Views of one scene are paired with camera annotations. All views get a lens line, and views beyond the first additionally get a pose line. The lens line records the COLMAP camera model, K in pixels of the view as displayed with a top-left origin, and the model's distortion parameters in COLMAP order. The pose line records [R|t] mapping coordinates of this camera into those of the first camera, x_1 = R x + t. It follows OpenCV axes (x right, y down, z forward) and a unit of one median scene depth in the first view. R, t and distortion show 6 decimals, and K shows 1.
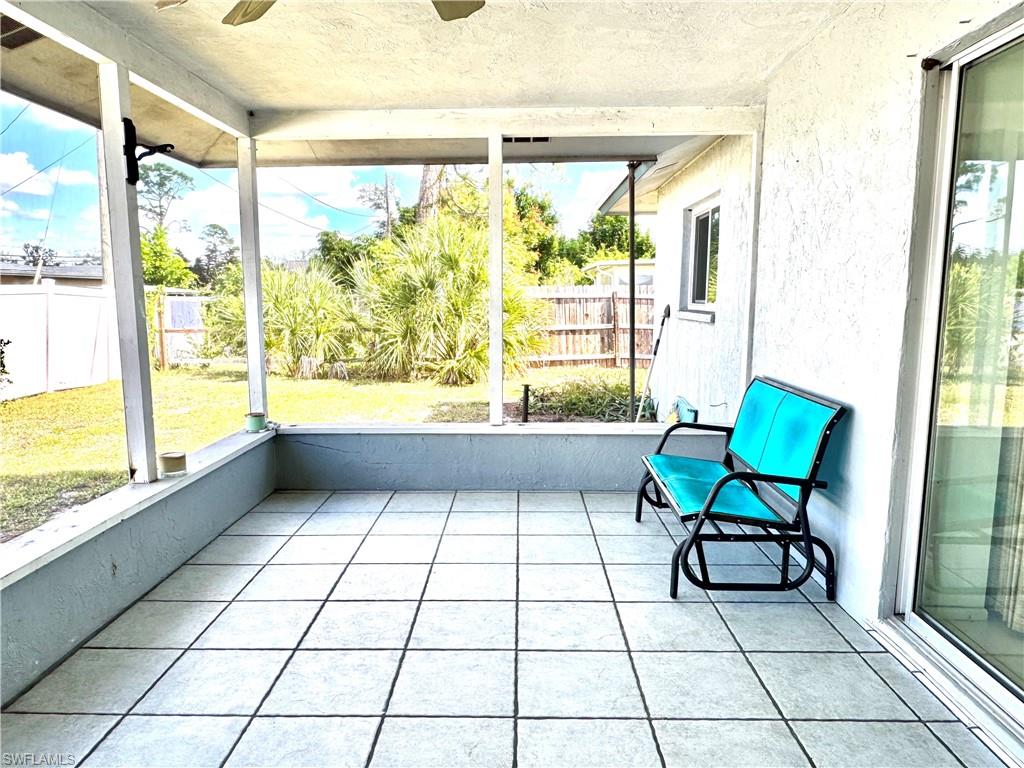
lens RADIAL K [[694.0, 0, 507.8], [0, 694.0, 386.9], [0, 0, 1]] dist [-0.003047, 0.002642]
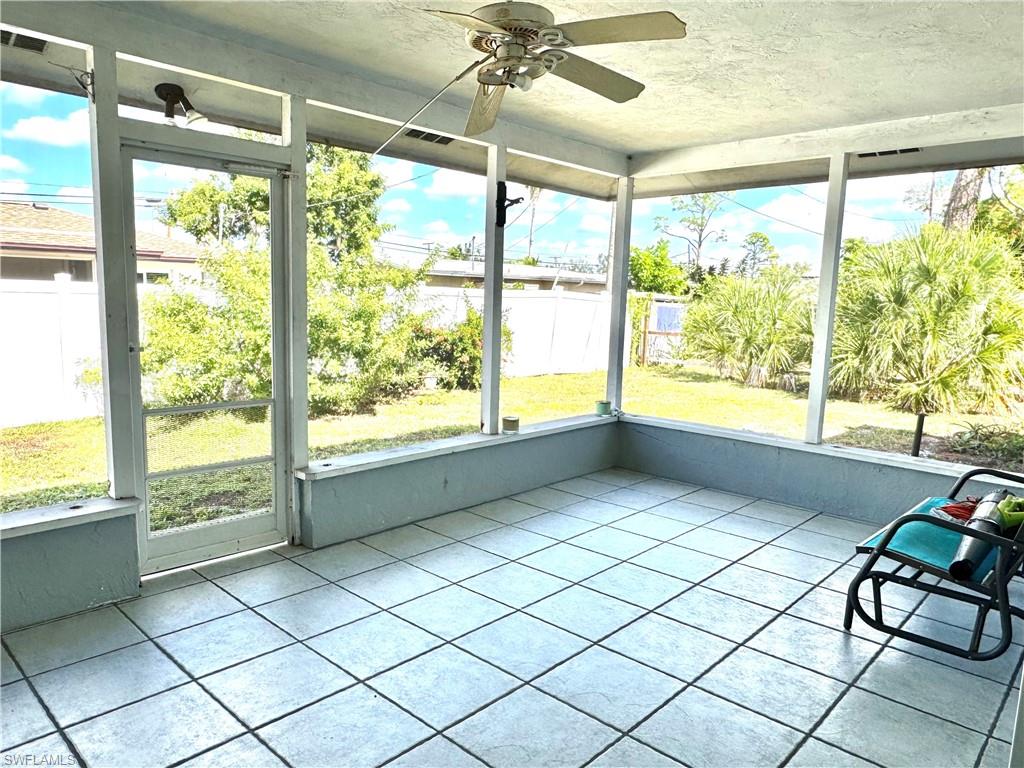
lens RADIAL K [[694.0, 0, 510.8], [0, 694.0, 385.1], [0, 0, 1]] dist [-0.003047, 0.002642]
pose [[0.755919, 0.109373, -0.645464, 0.300303], [-0.118033, 0.992558, 0.029956, -0.007248], [0.643937, 0.053542, 0.763203, -0.045850]]
